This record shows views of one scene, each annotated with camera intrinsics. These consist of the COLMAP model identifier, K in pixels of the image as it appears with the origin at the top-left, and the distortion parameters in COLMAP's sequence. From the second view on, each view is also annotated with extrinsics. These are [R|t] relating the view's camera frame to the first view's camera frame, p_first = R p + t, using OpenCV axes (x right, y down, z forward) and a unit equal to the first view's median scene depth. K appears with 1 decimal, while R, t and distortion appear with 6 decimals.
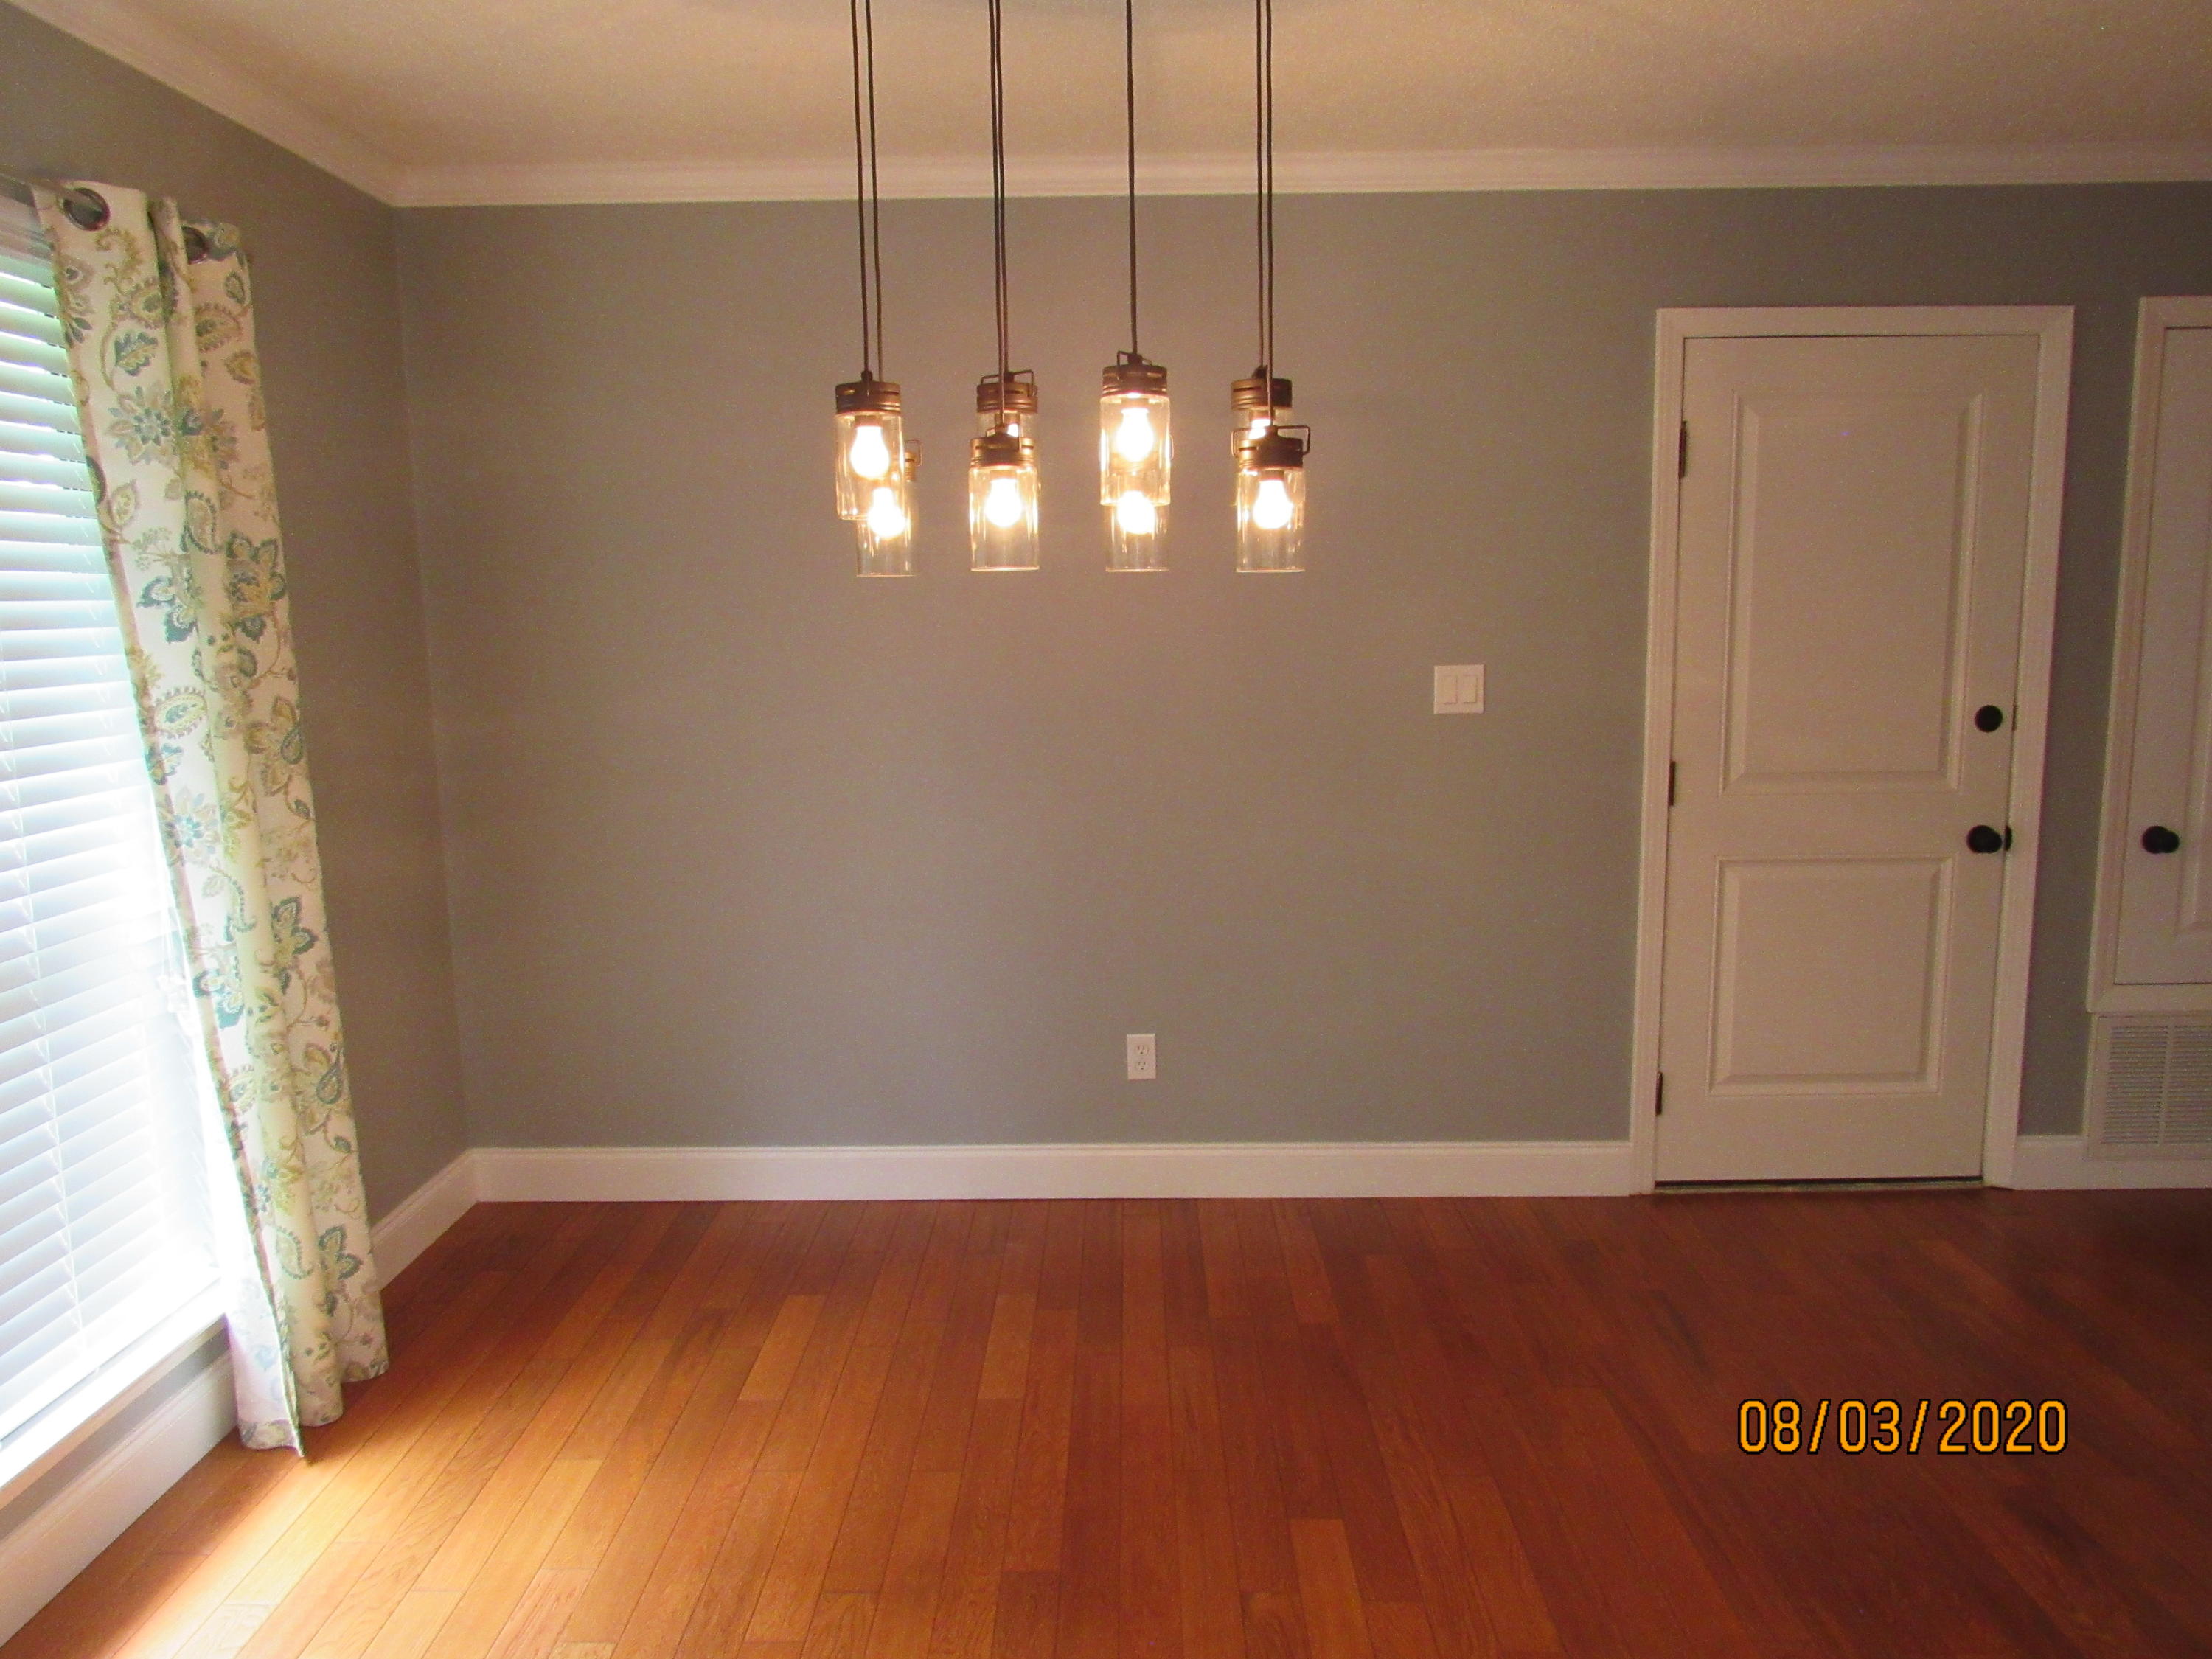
lens RADIAL K [[1585.5, 0, 1106.0], [0, 1585.5, 829.5], [0, 0, 1]] dist [-0.026505, 0.005135]
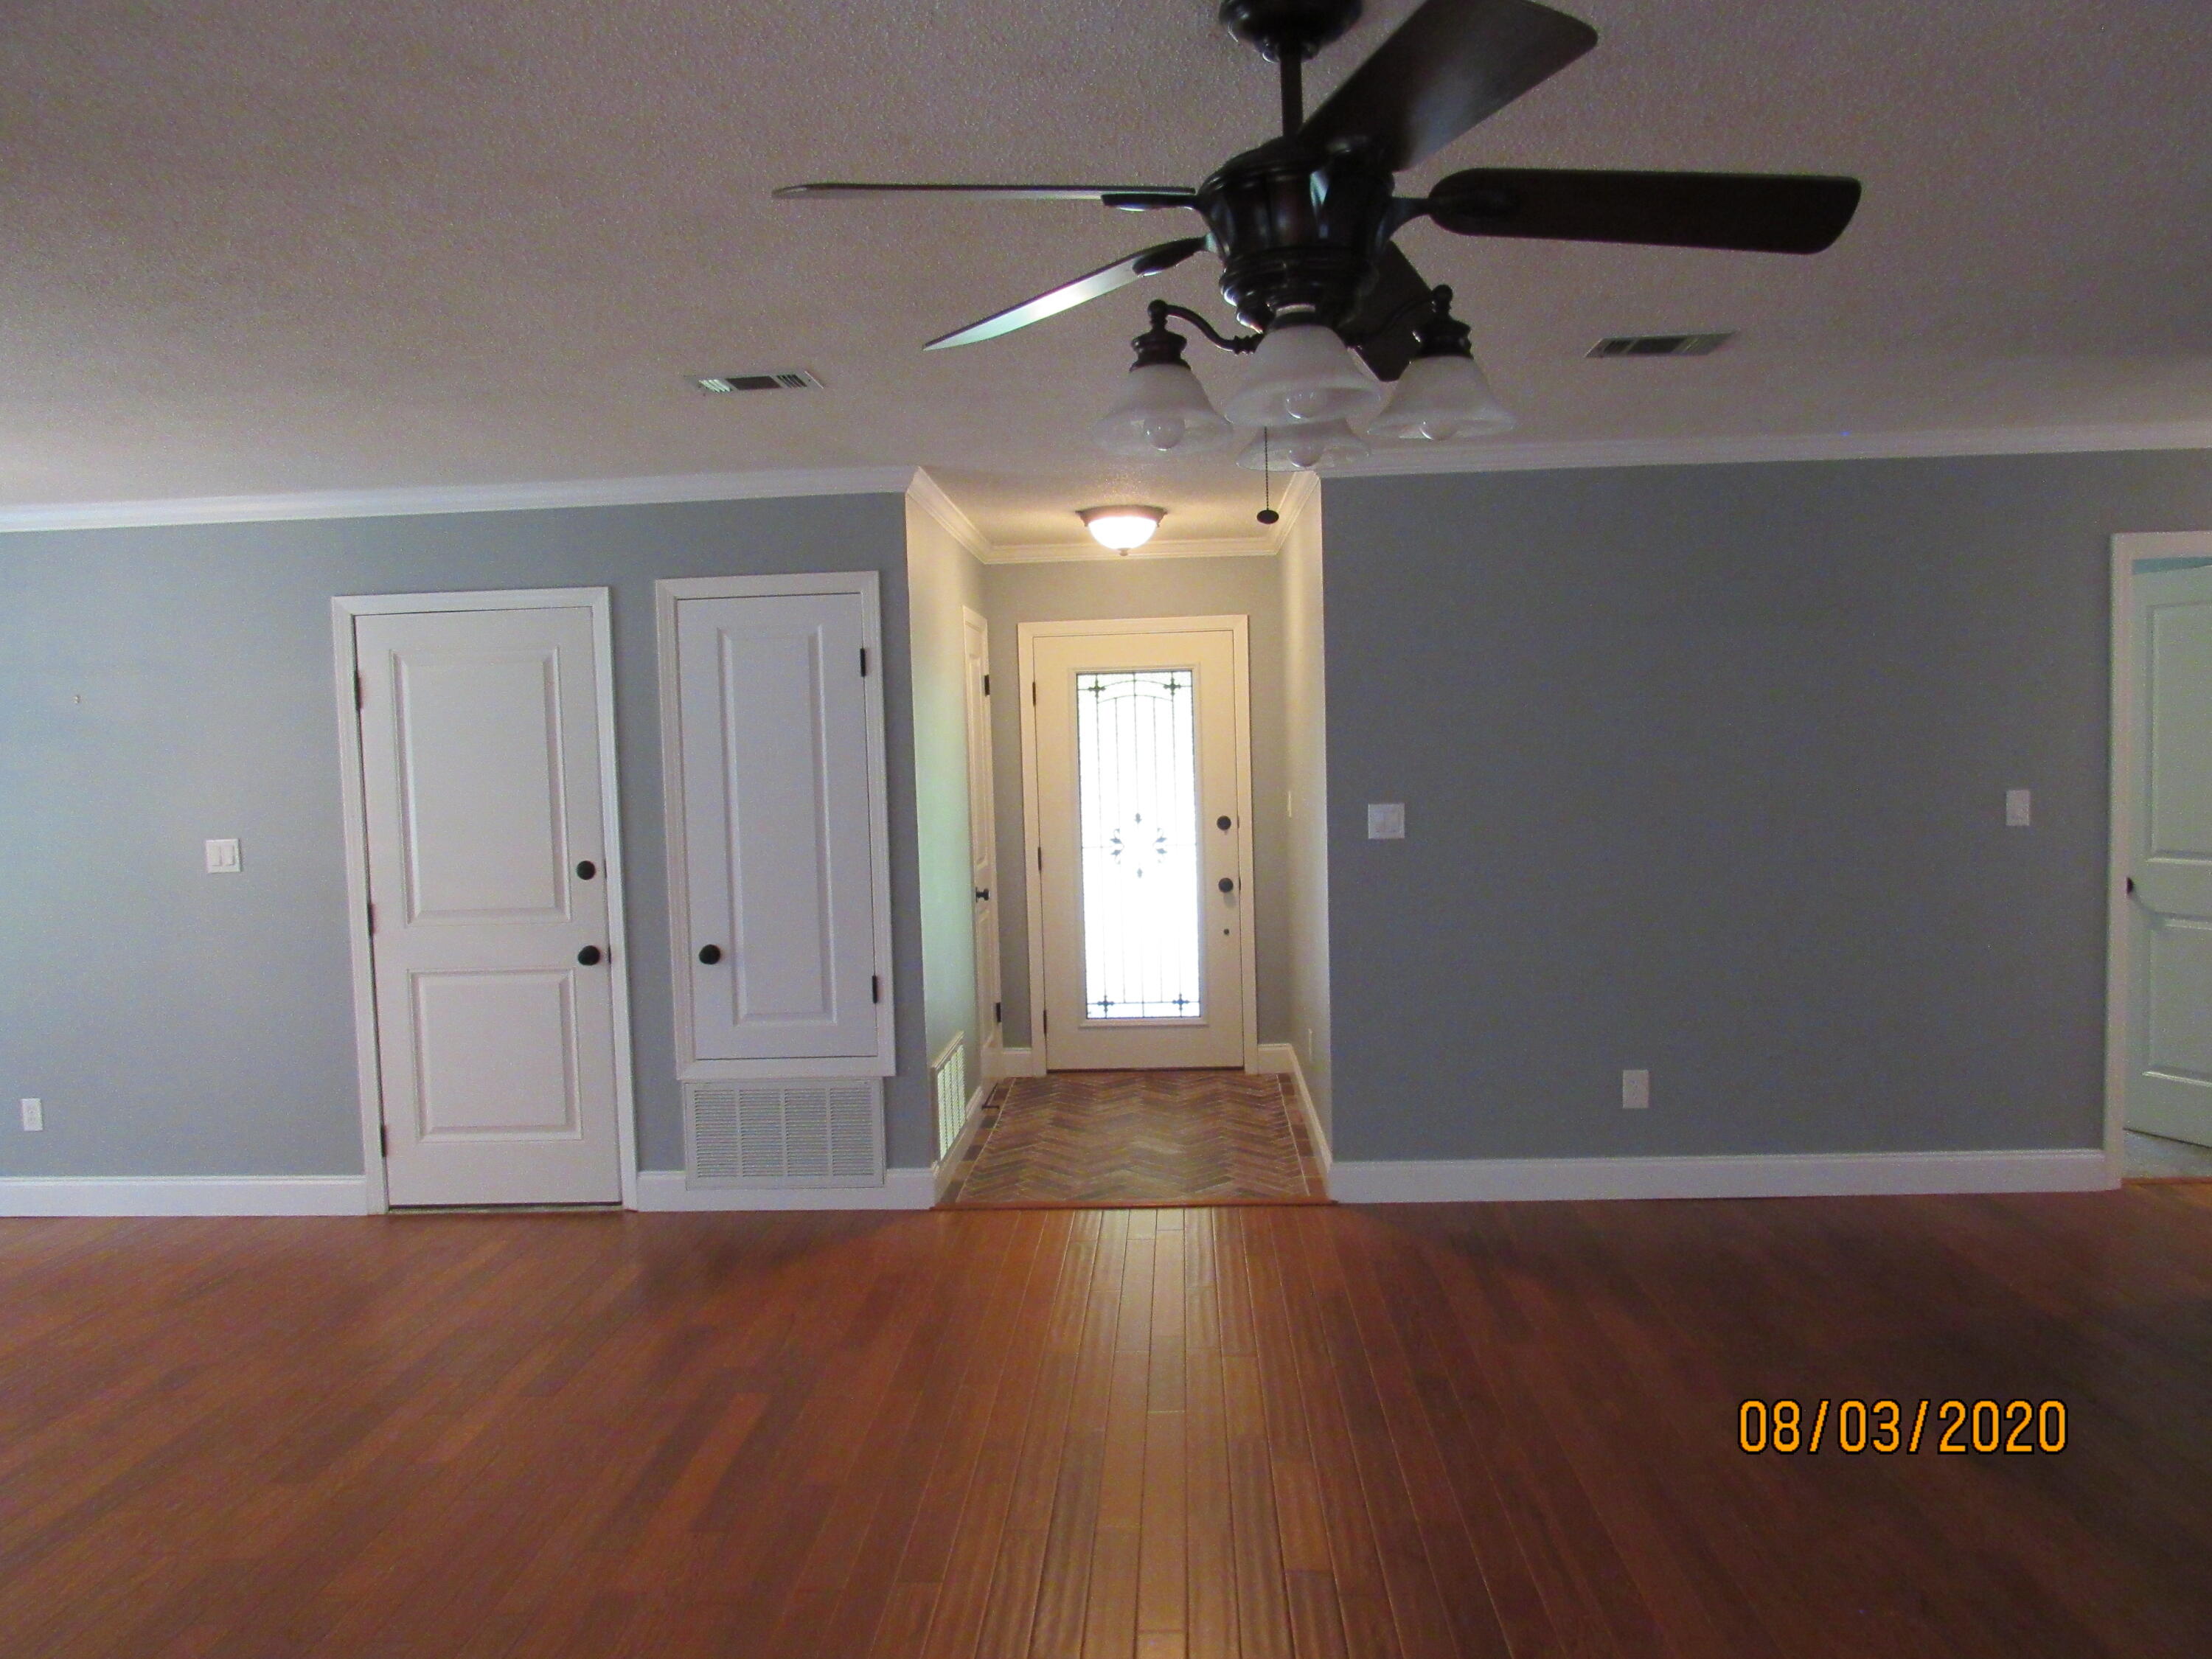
lens RADIAL K [[1586.8, 0, 1106.0], [0, 1586.8, 829.5], [0, 0, 1]] dist [-0.016694, 0.001632]
pose [[0.998927, -0.014885, -0.043854, 1.460735], [0.010920, 0.995944, -0.089307, 0.034259], [0.045006, 0.088732, 0.995038, -0.539288]]
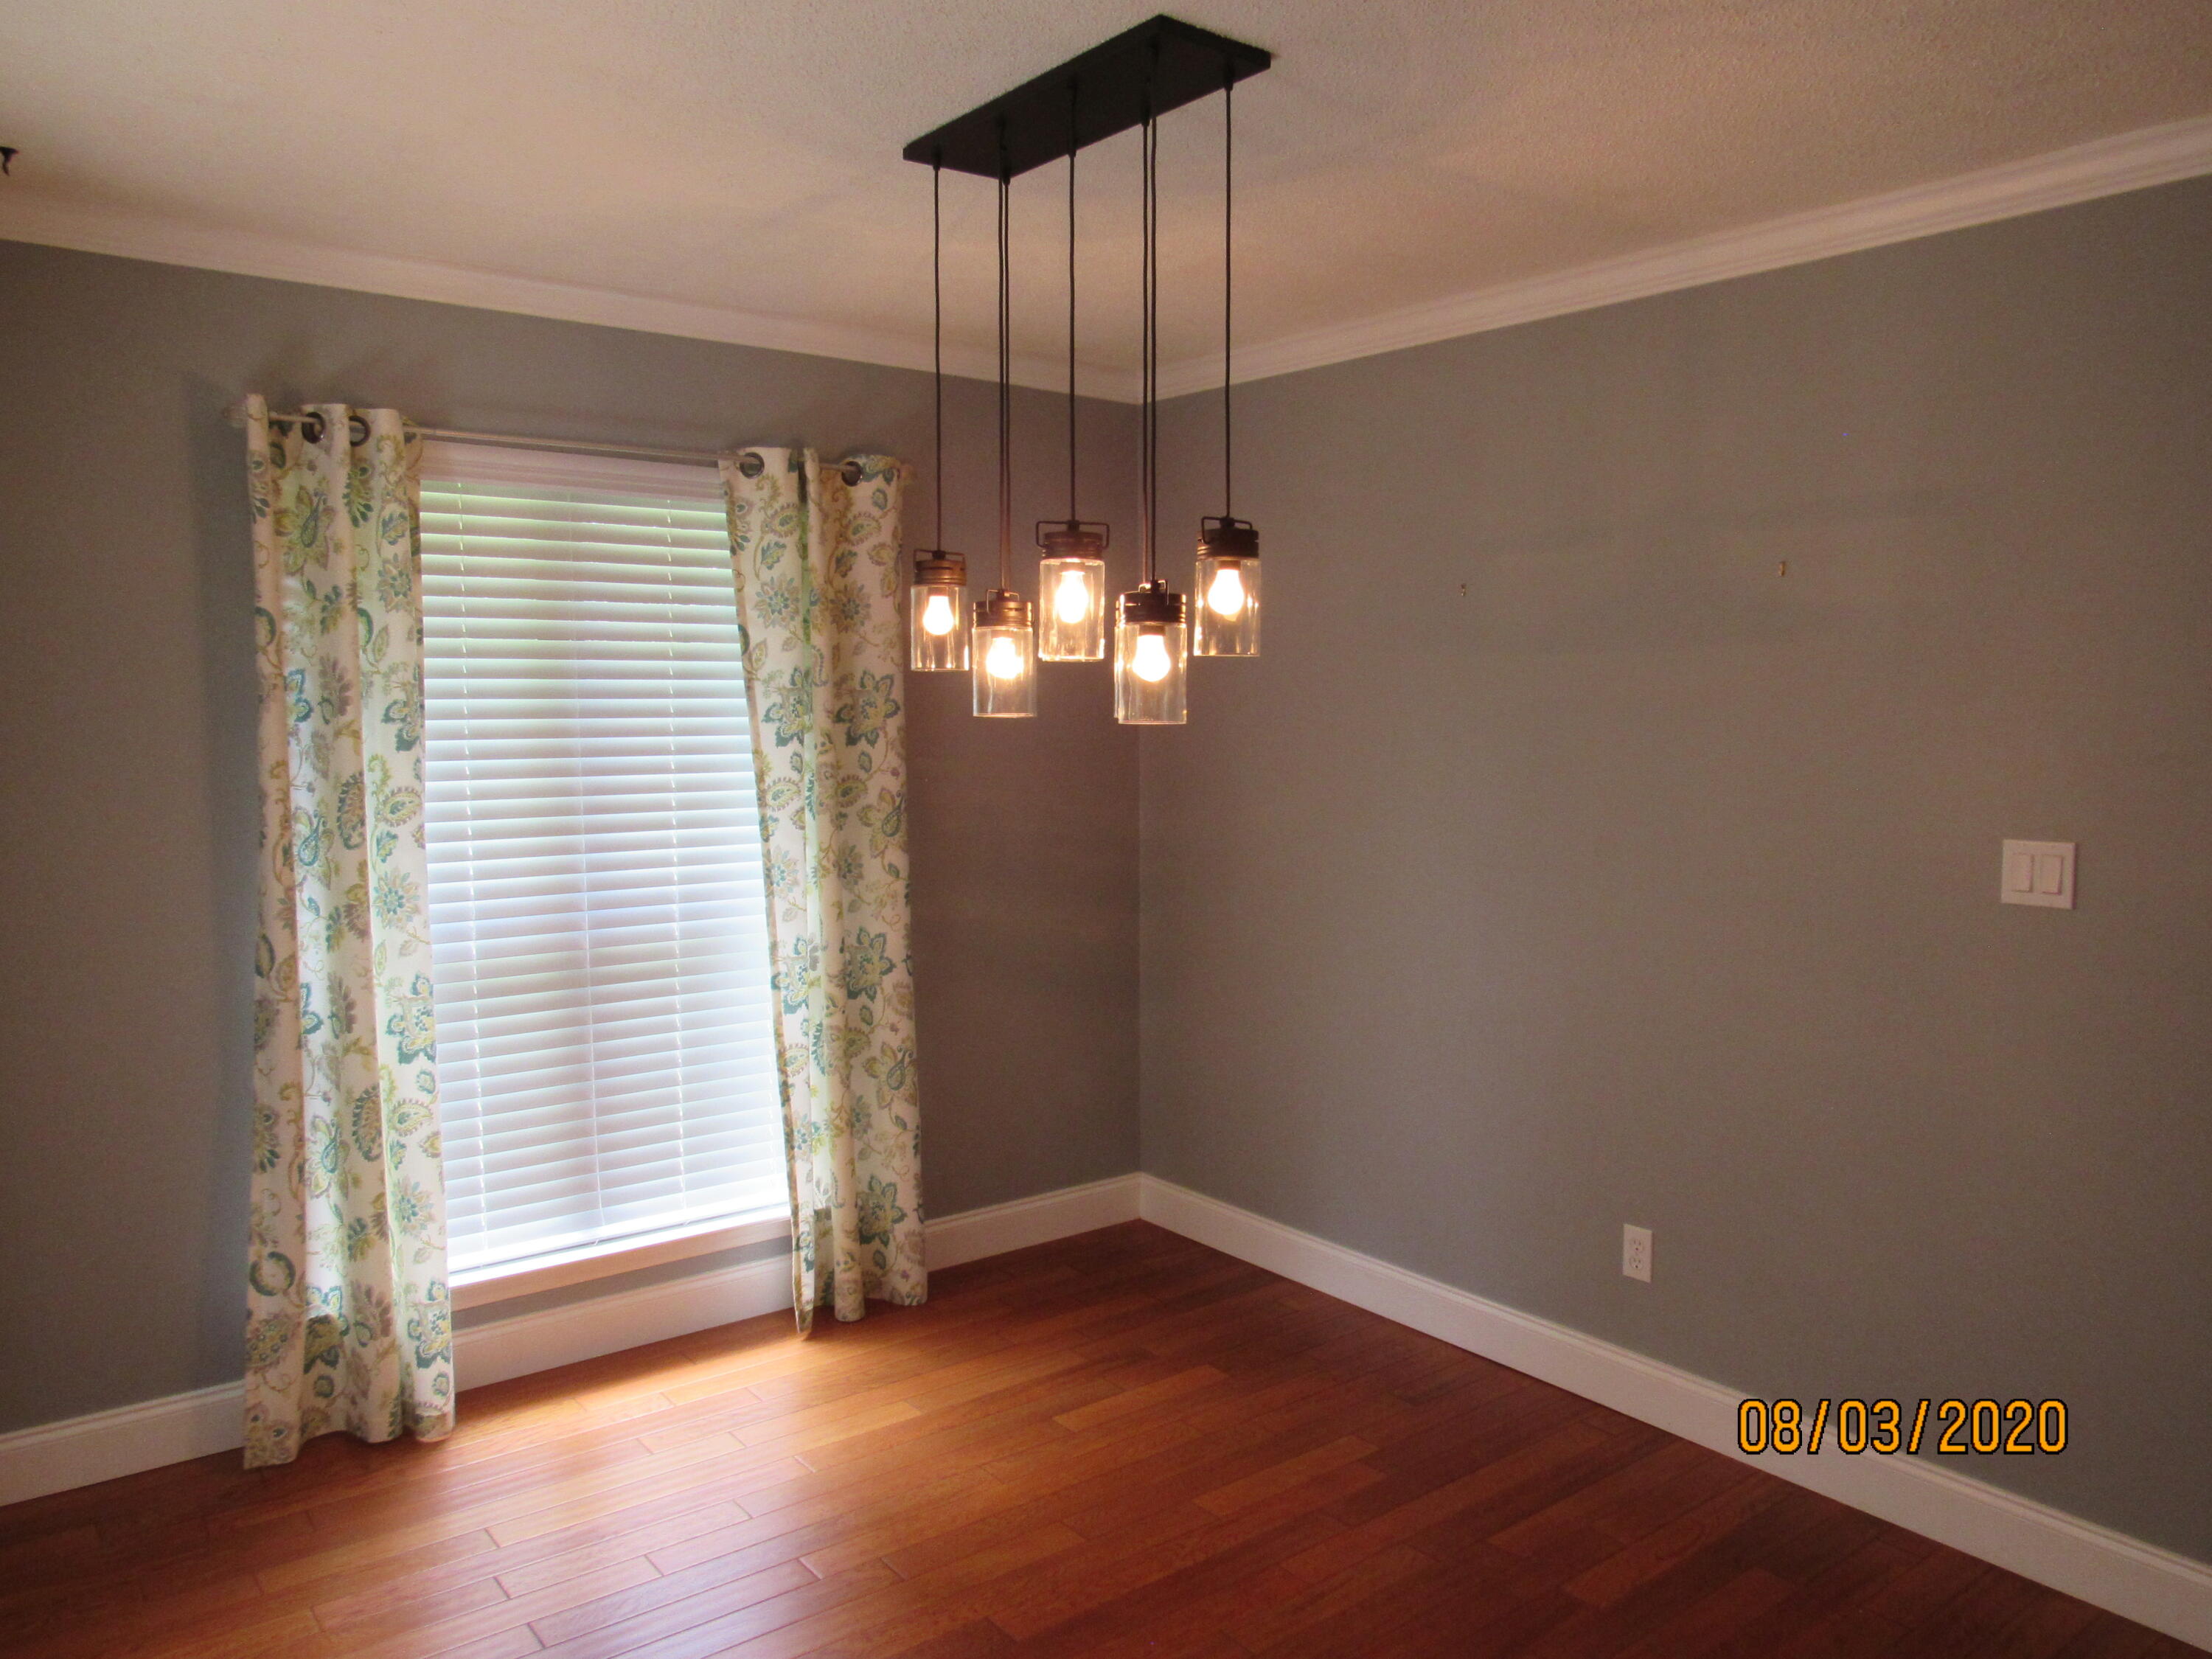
lens RADIAL K [[1585.5, 0, 1106.0], [0, 1585.5, 829.5], [0, 0, 1]] dist [-0.026505, 0.005135]
pose [[0.631186, 0.079489, -0.771548, 0.683253], [-0.125602, 0.992081, -0.000543, -0.072424], [0.765394, 0.097251, 0.636171, 0.269499]]
